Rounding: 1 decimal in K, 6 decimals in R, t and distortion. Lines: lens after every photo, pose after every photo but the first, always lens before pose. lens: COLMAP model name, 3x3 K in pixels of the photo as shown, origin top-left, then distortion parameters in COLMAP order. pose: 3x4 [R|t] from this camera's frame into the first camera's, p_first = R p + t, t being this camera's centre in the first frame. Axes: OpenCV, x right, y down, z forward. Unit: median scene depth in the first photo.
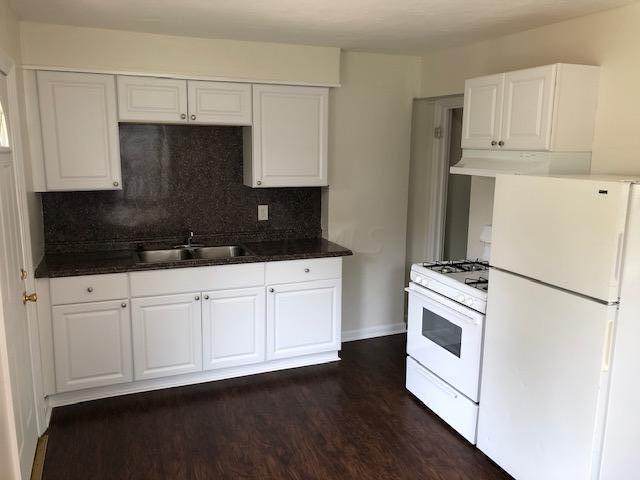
lens RADIAL K [[537.9, 0, 320.0], [0, 537.9, 240.0], [0, 0, 1]] dist [0.001600, -0.006727]
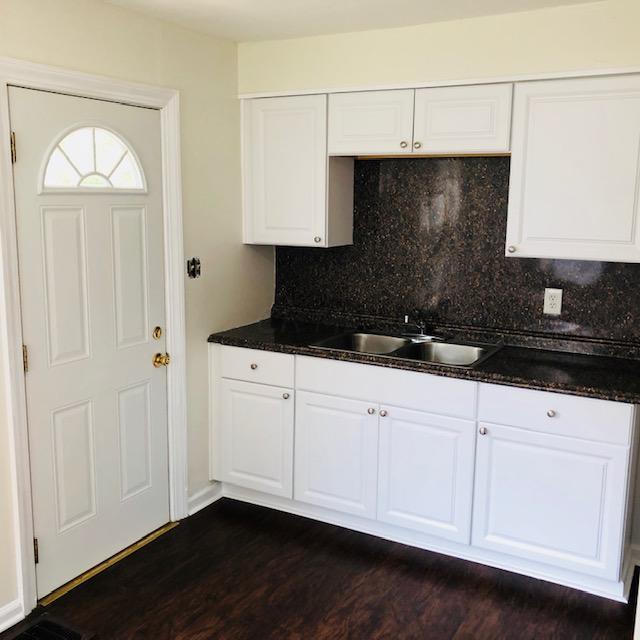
lens RADIAL K [[695.4, 0, 320.6], [0, 695.4, 311.6], [0, 0, 1]] dist [0.017011, -0.039781]
pose [[0.619036, 0.121511, -0.775906, 0.386448], [-0.142355, 0.988954, 0.041301, -0.041550], [0.772353, 0.084887, 0.629495, 0.380293]]
